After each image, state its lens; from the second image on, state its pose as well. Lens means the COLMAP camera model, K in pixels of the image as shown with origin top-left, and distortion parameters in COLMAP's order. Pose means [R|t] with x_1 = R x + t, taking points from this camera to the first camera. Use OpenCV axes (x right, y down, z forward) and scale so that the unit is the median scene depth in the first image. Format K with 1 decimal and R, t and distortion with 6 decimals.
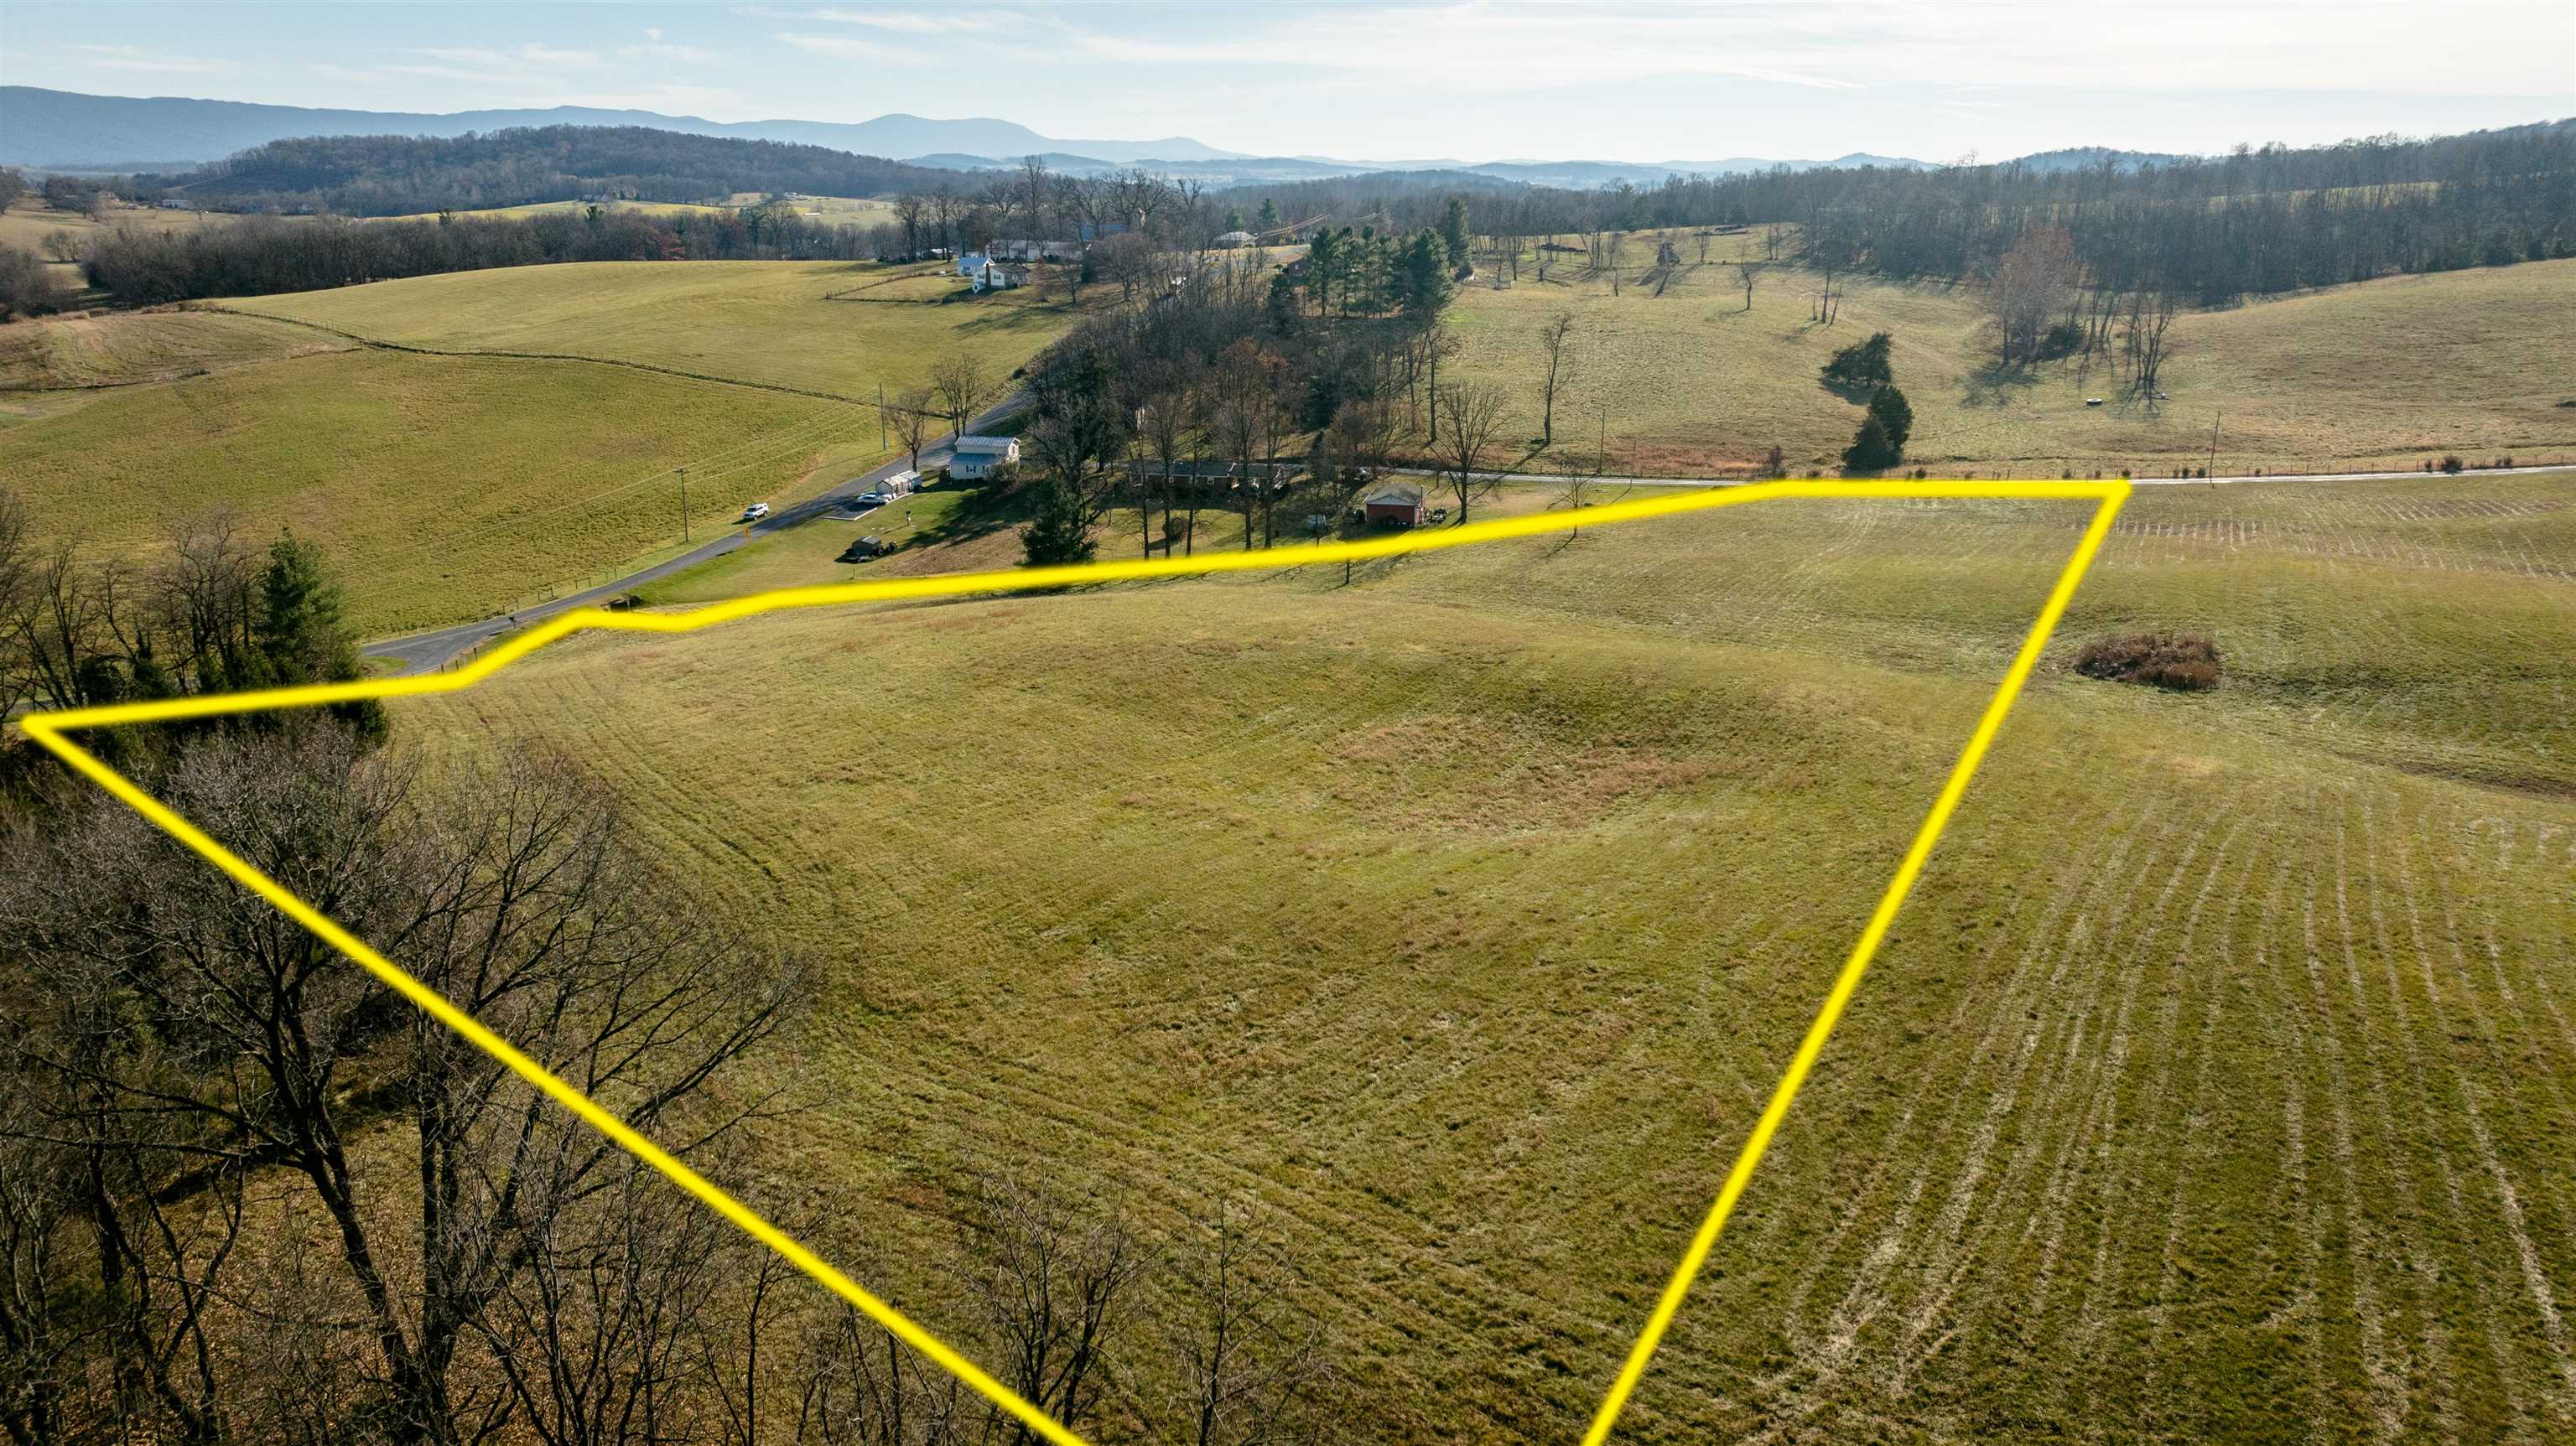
lens RADIAL K [[1821.0, 0, 1289.3], [0, 1821.0, 722.5], [0, 0, 1]] dist [-0.029439, 0.026347]
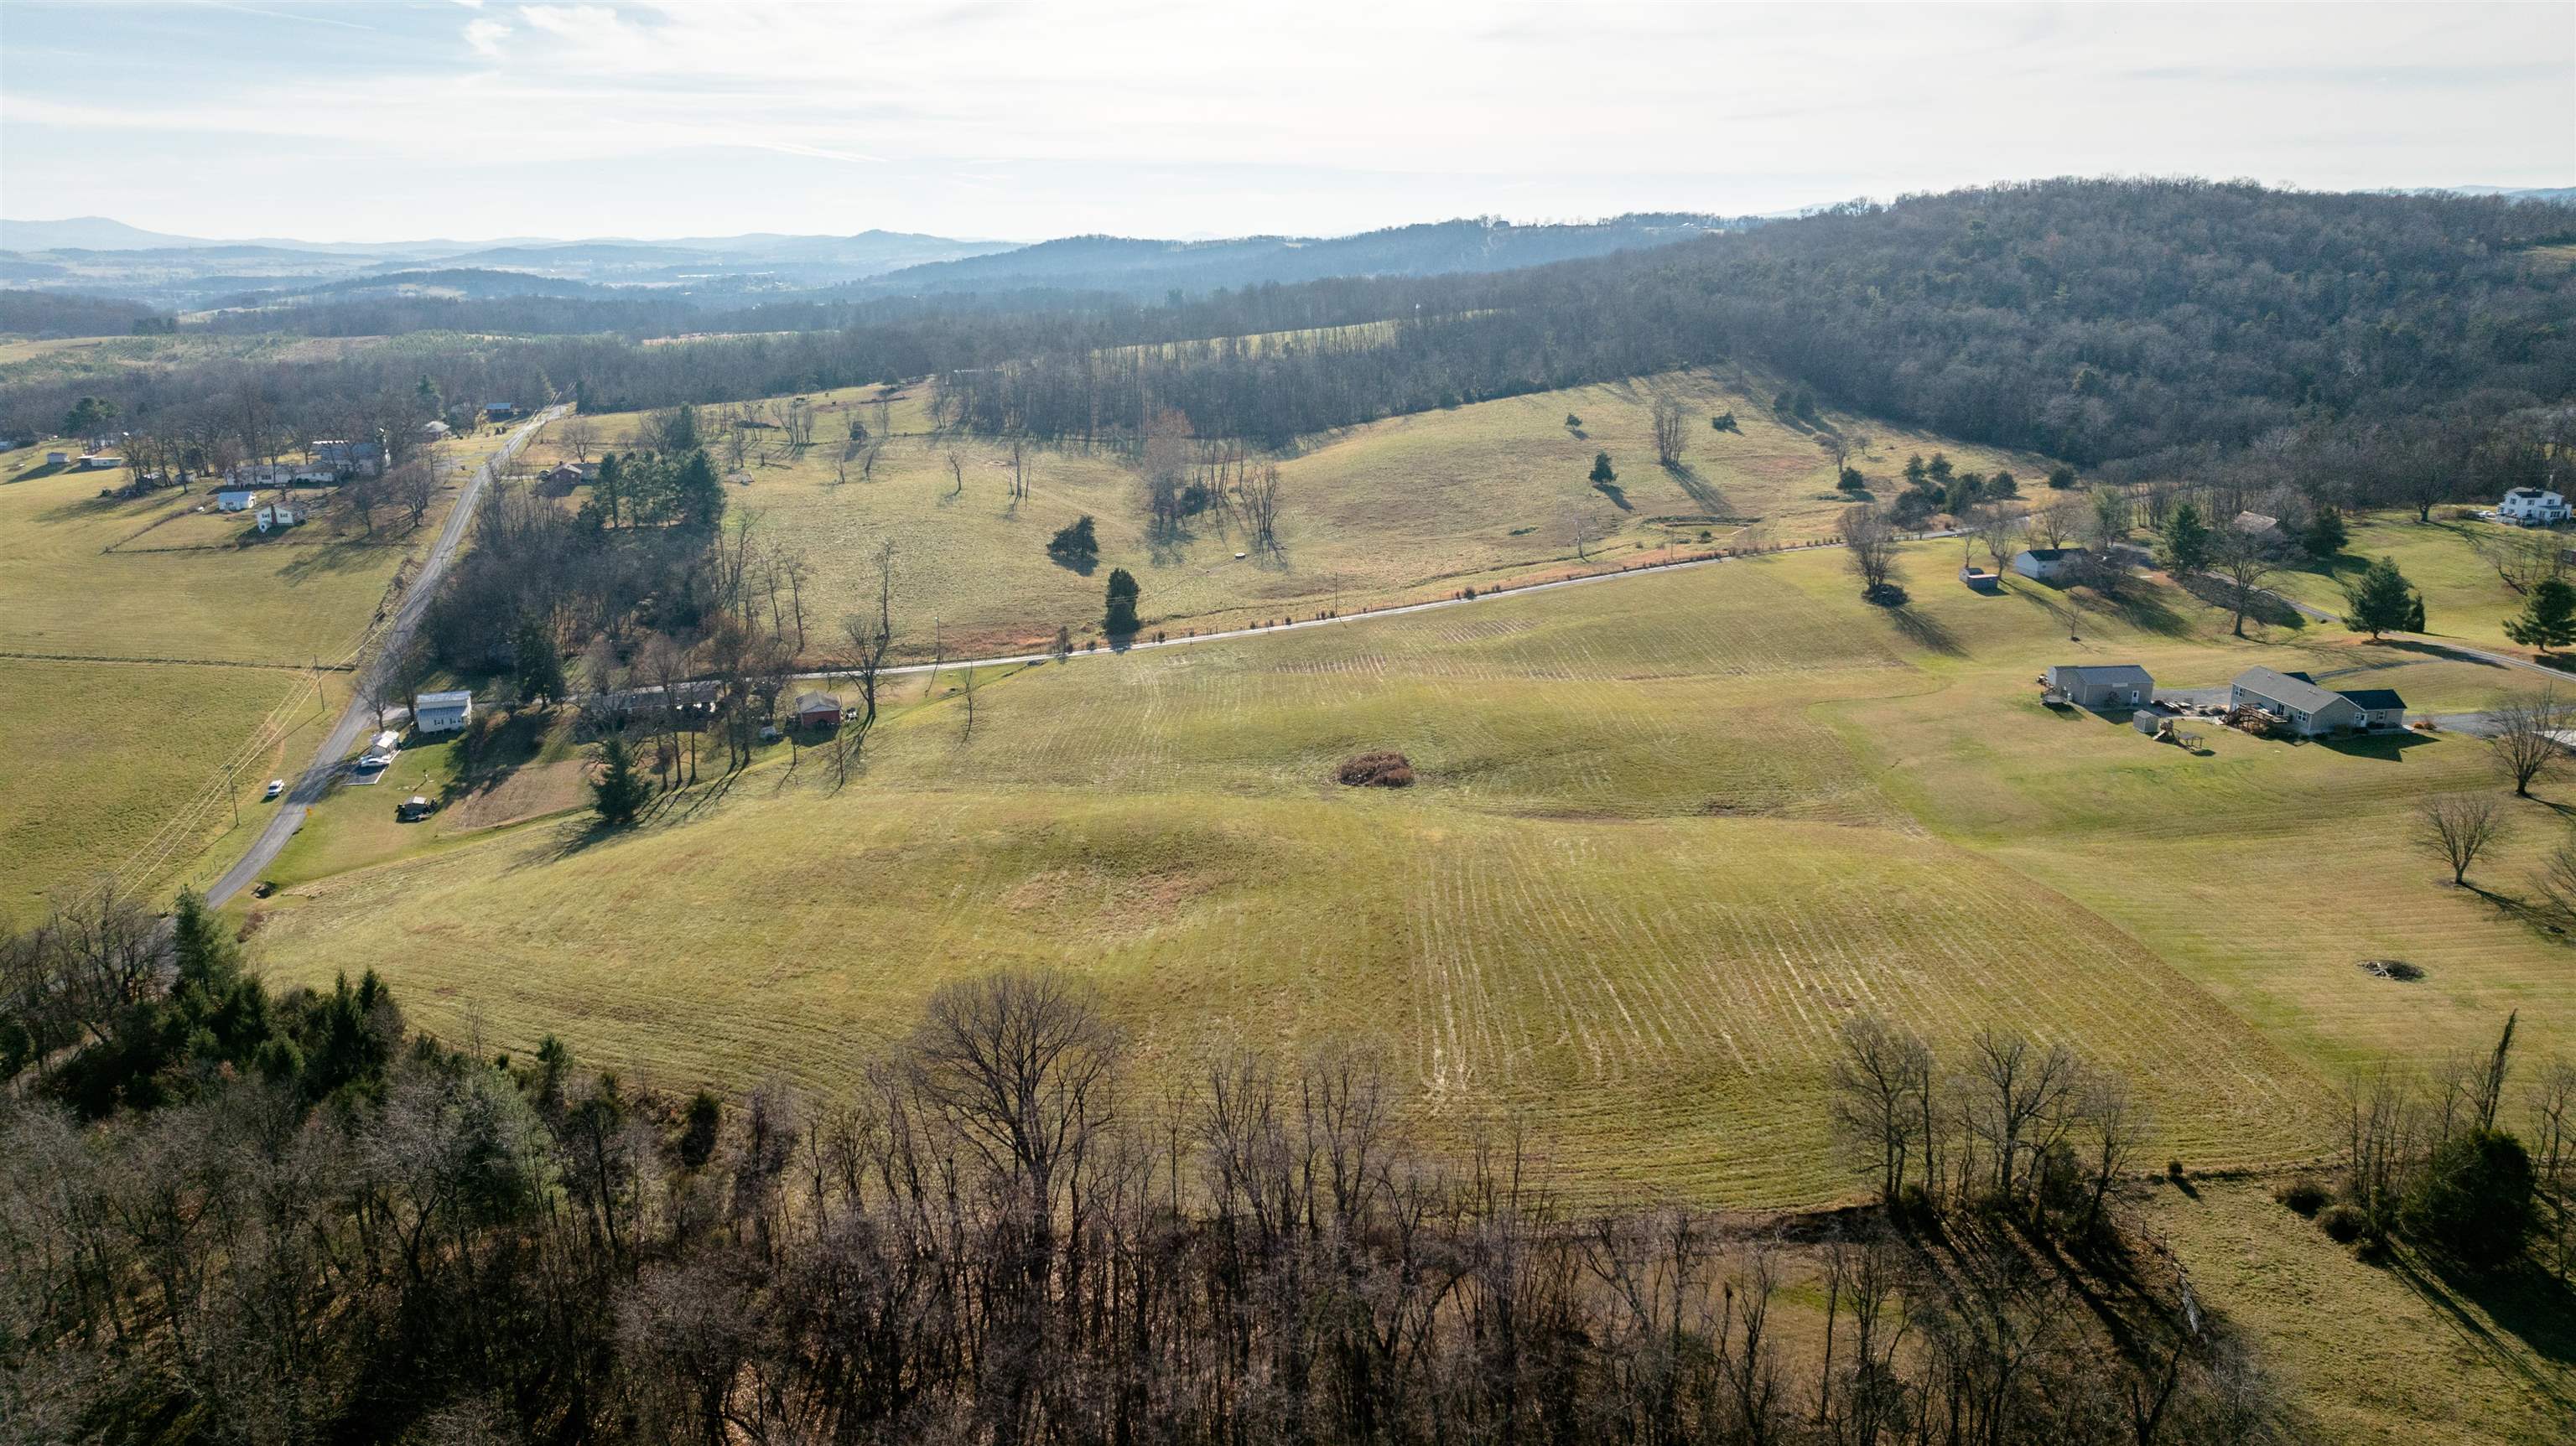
lens RADIAL K [[1821.0, 0, 1305.8], [0, 1821.0, 714.8], [0, 0, 1]] dist [-0.029439, 0.026347]
pose [[0.866786, -0.135988, 0.479781, -0.235660], [0.154308, 0.988022, 0.001266, -0.054082], [-0.474206, 0.072937, 0.877388, -0.293670]]
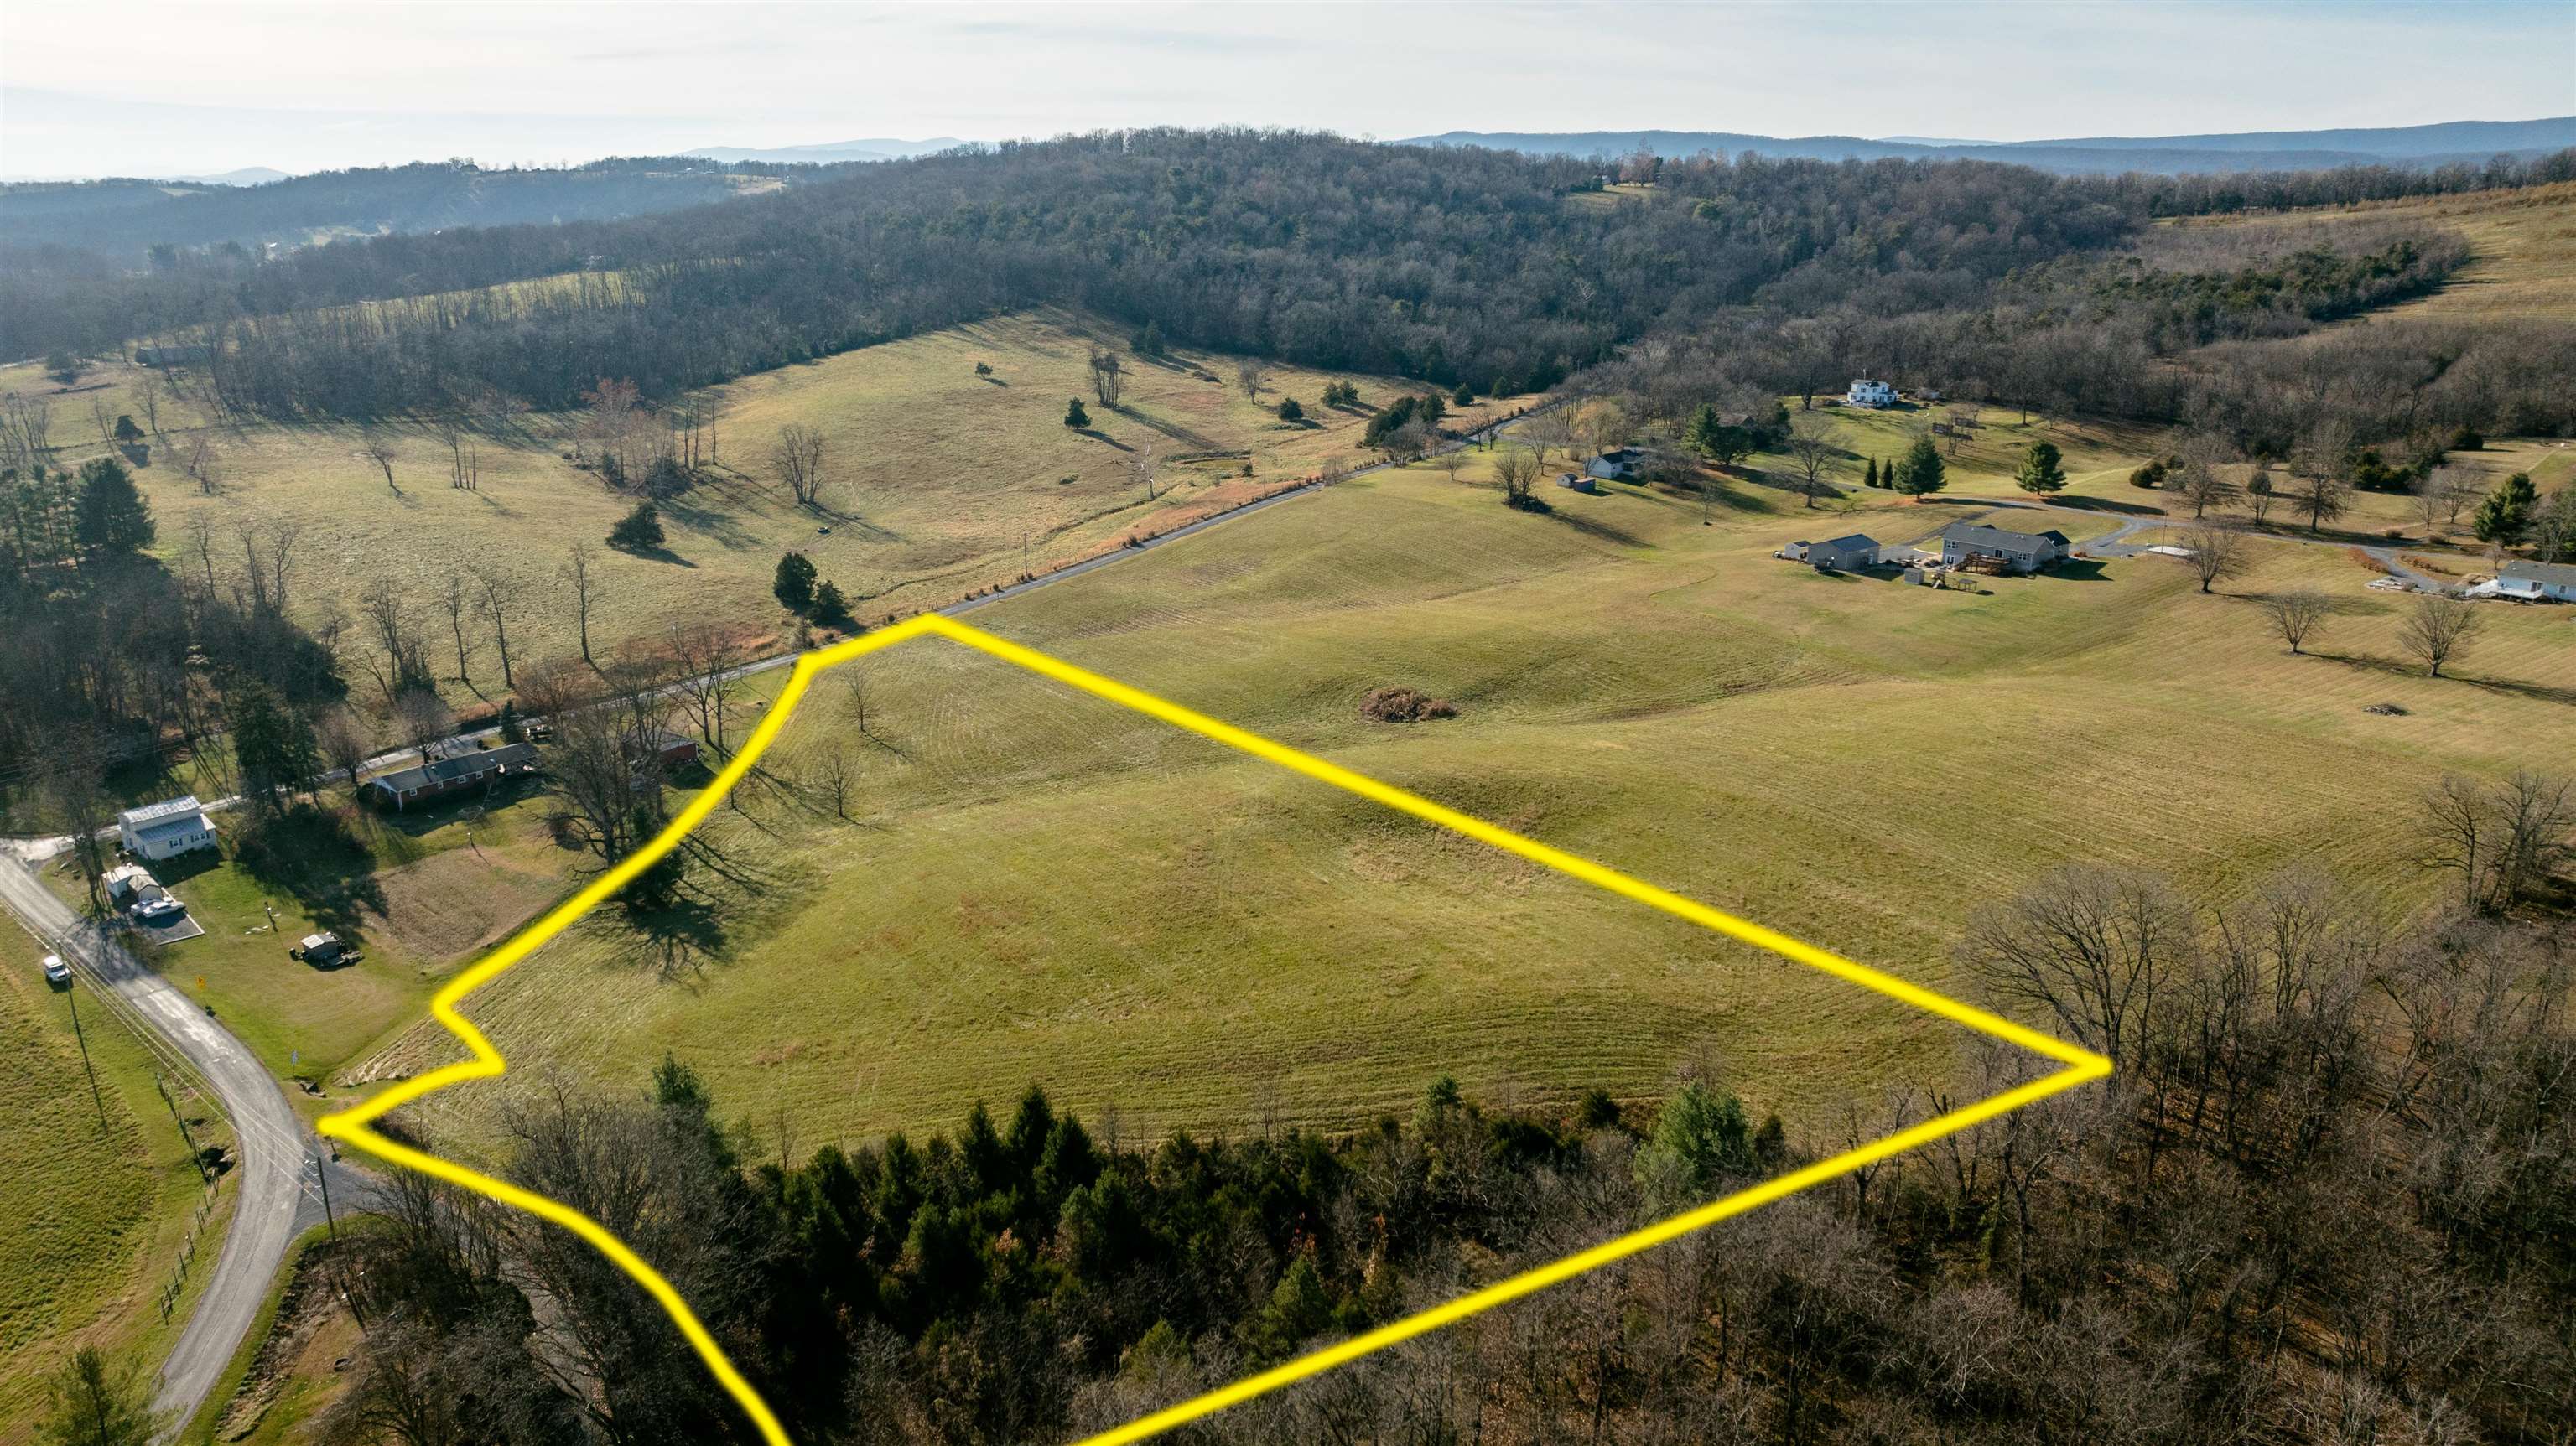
lens RADIAL K [[1821.0, 0, 1311.7], [0, 1821.0, 734.8], [0, 0, 1]] dist [-0.029439, 0.026347]
pose [[0.443905, -0.263407, 0.856484, -0.611910], [0.259849, 0.952588, 0.158286, -0.171968], [-0.857570, 0.152293, 0.491304, 0.105566]]
